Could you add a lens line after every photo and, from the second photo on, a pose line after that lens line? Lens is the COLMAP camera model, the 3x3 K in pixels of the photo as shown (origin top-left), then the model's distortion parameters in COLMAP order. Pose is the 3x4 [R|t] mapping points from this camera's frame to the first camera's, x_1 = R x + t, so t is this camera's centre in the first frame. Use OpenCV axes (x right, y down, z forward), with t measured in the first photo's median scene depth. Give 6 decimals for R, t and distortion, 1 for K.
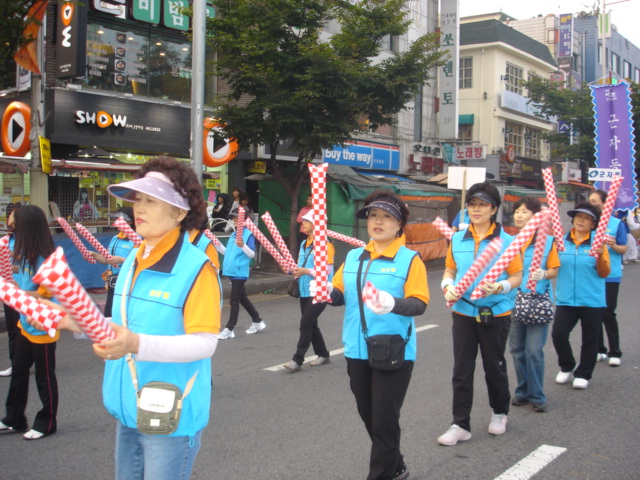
lens RADIAL K [[718.3, 0, 320.0], [0, 718.3, 240.0], [0, 0, 1]] dist [-0.073342, -0.112820]
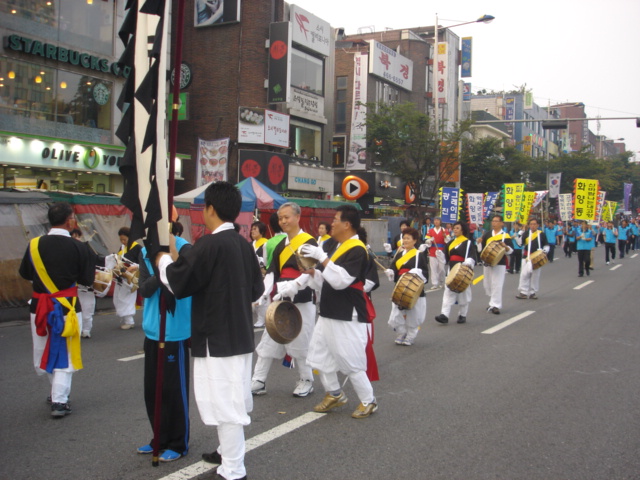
lens RADIAL K [[718.3, 0, 320.0], [0, 718.3, 240.0], [0, 0, 1]] dist [-0.073342, -0.112820]
pose [[0.983571, 0.003873, 0.180482, -0.480292], [-0.000830, 0.999856, -0.016929, 0.025897], [-0.180522, 0.016501, 0.983433, -0.641034]]
